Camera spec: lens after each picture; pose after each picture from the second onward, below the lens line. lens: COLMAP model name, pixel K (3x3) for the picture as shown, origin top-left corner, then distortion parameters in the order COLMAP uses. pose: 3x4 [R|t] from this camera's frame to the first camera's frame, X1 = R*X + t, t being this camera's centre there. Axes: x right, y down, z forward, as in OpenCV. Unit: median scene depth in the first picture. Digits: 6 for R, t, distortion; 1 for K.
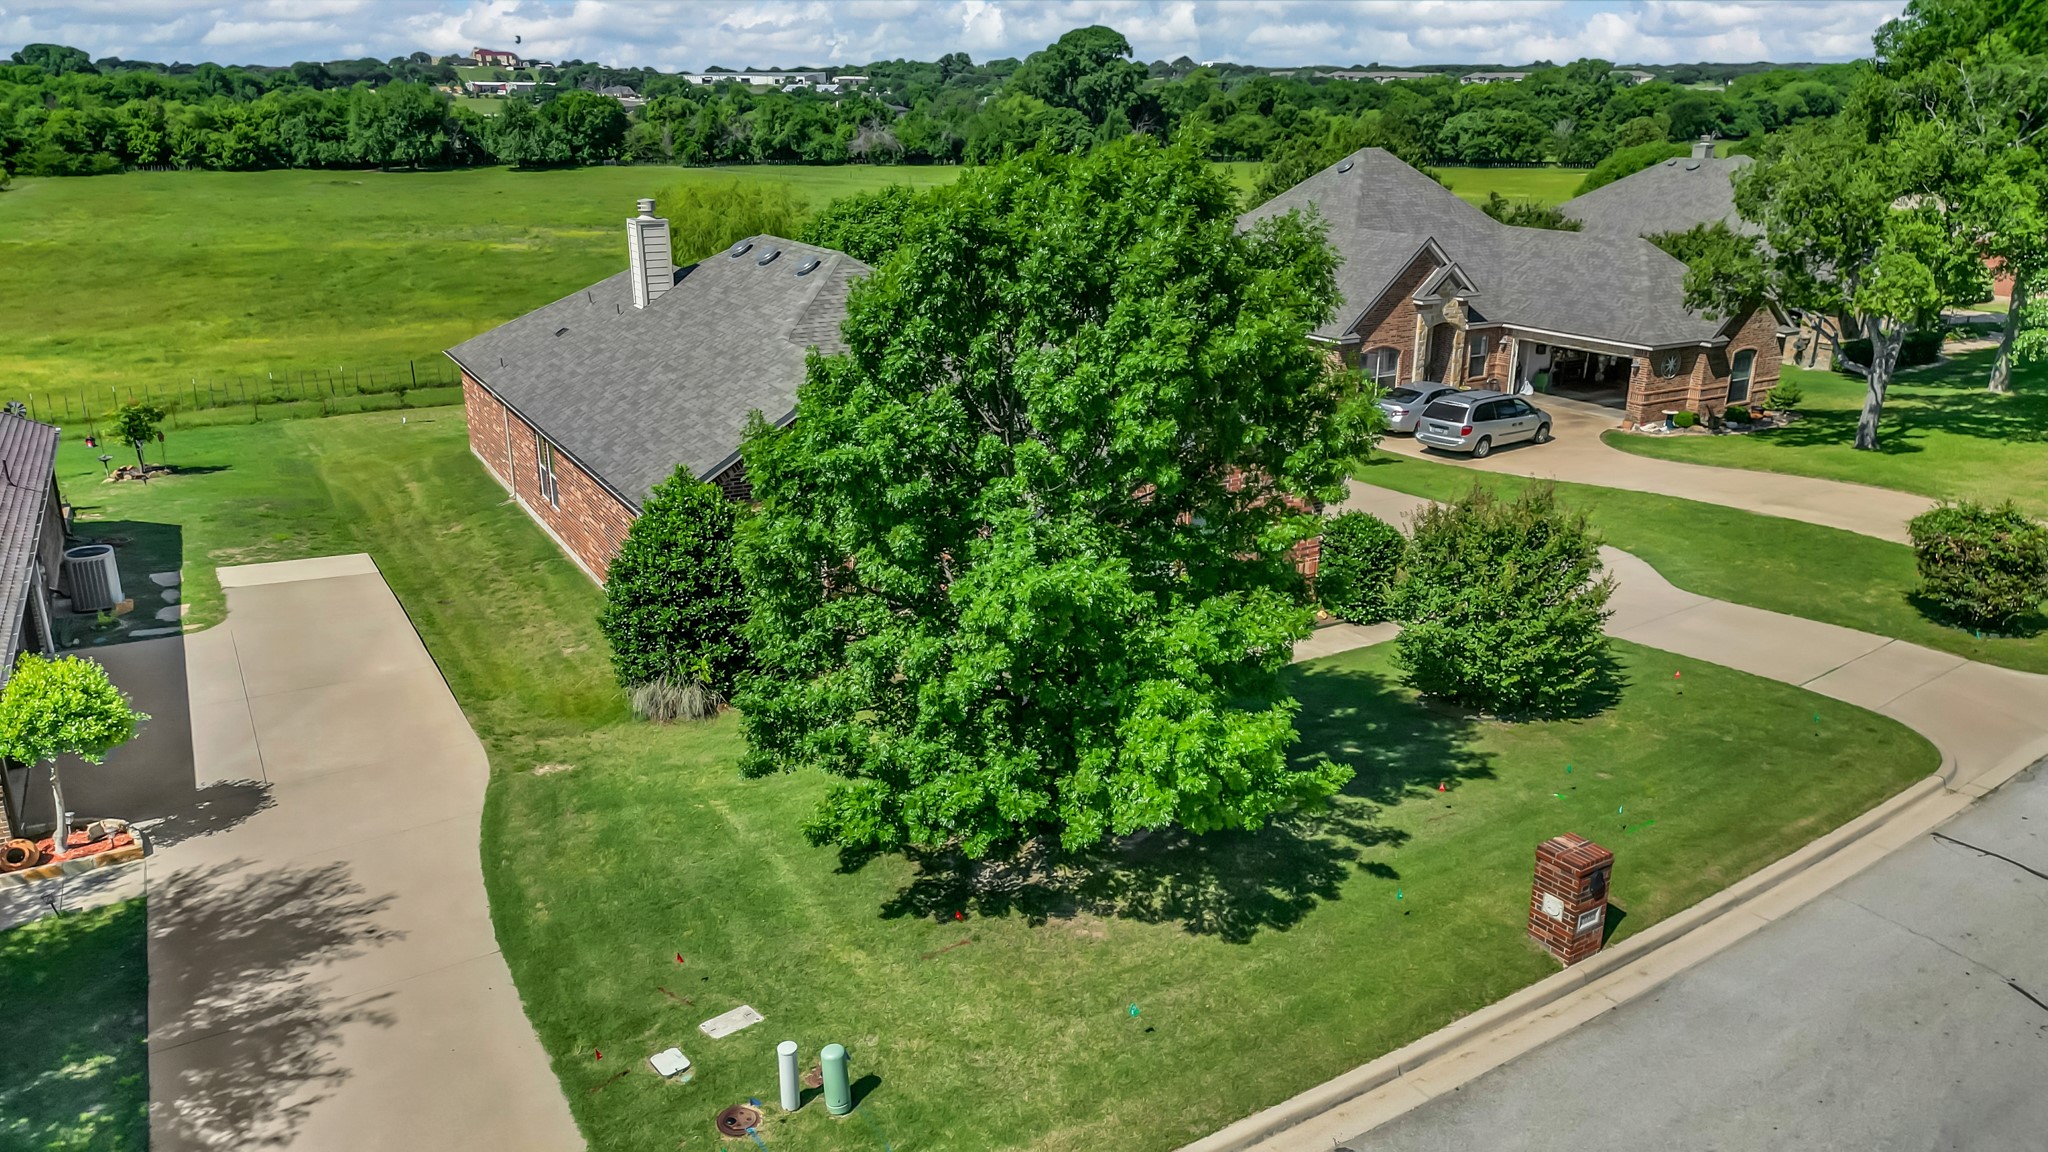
lens RADIAL K [[1447.7, 0, 1024.6], [0, 1447.7, 546.0], [0, 0, 1]] dist [0.065530, -0.066222]
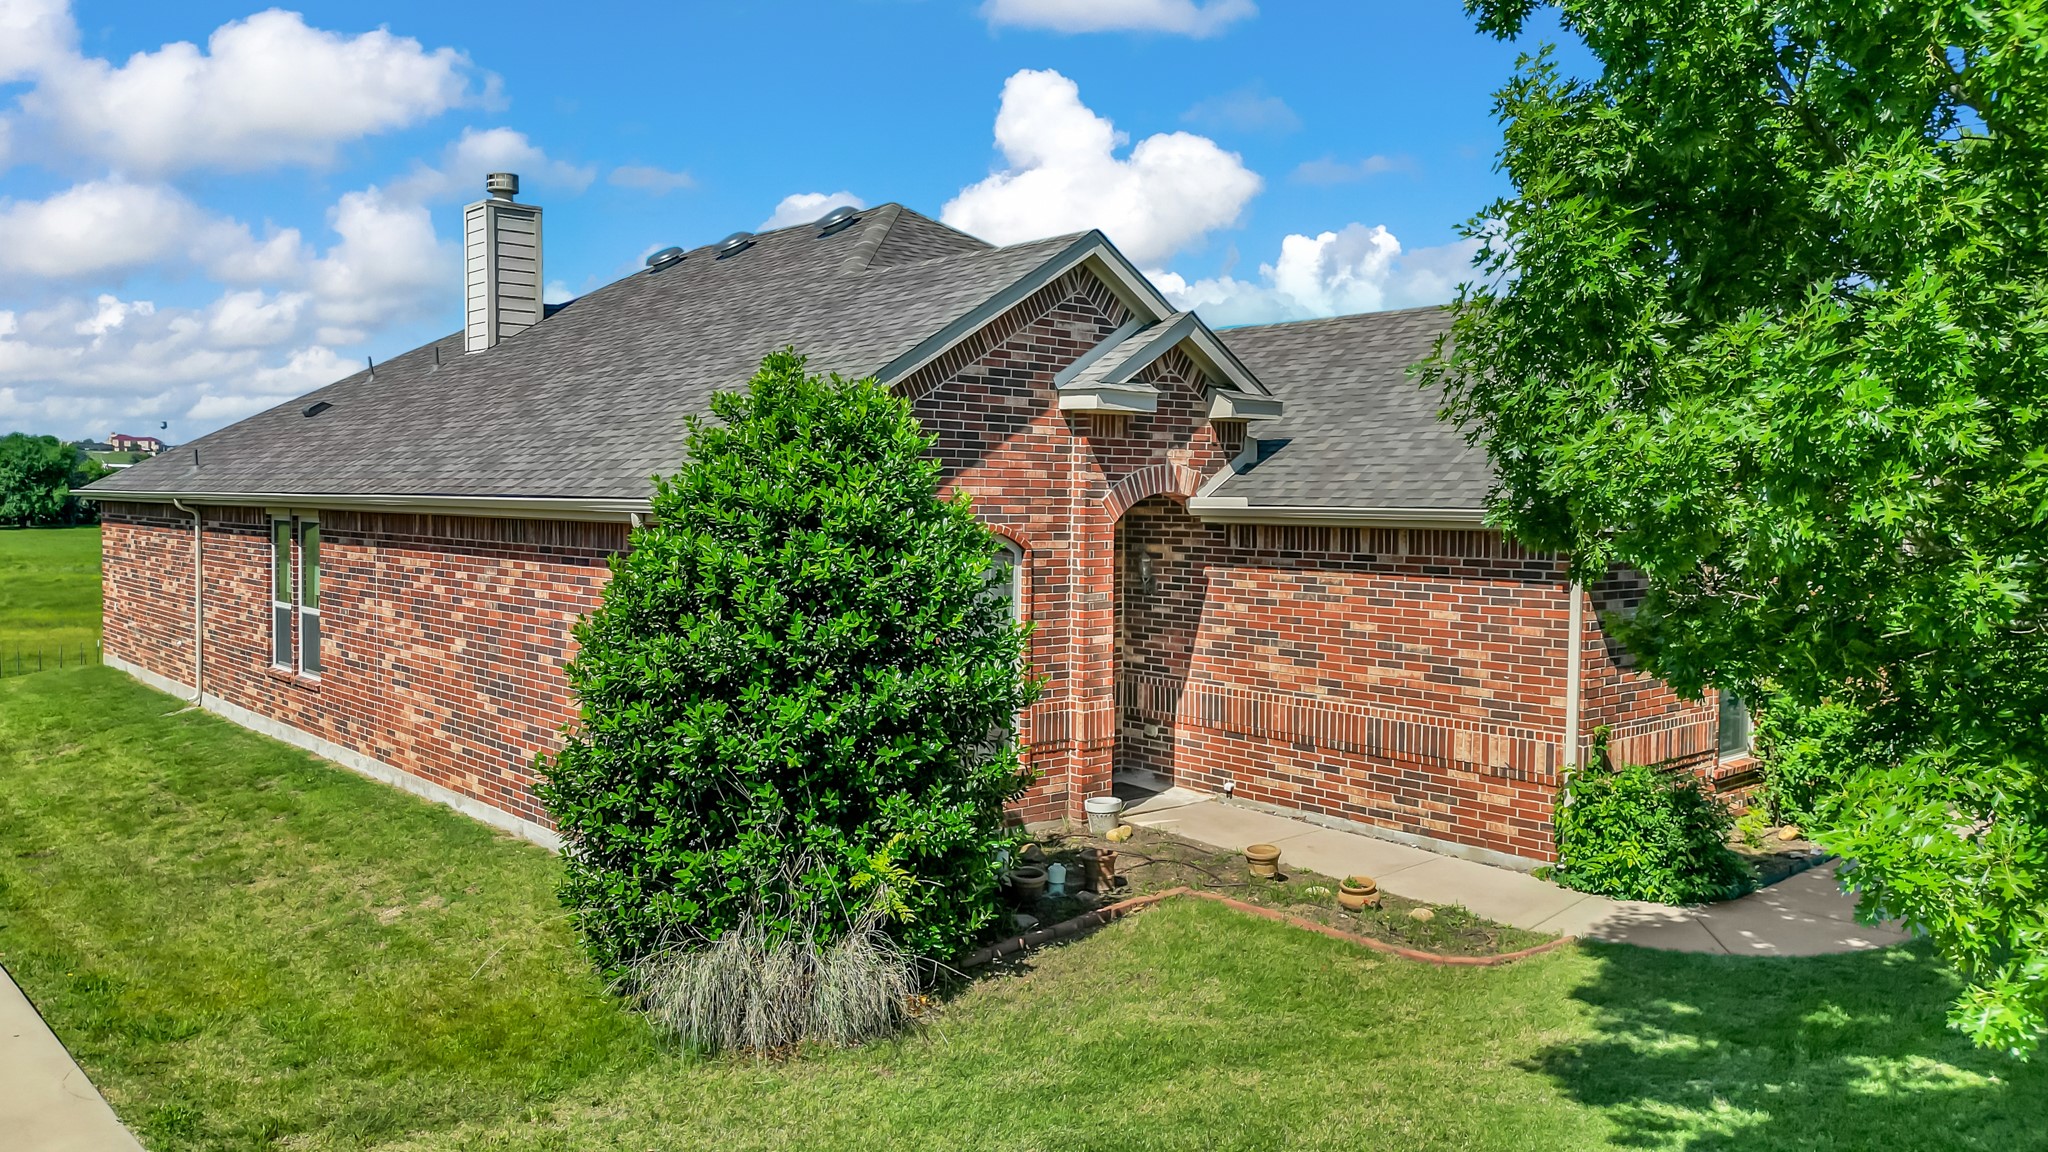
lens RADIAL K [[1447.7, 0, 1024.6], [0, 1447.7, 546.0], [0, 0, 1]] dist [0.065530, -0.066222]
pose [[0.977135, -0.000854, 0.212617, -0.234431], [0.056072, 0.965625, -0.253818, 0.086934], [-0.205091, 0.259936, 0.943594, 0.582018]]
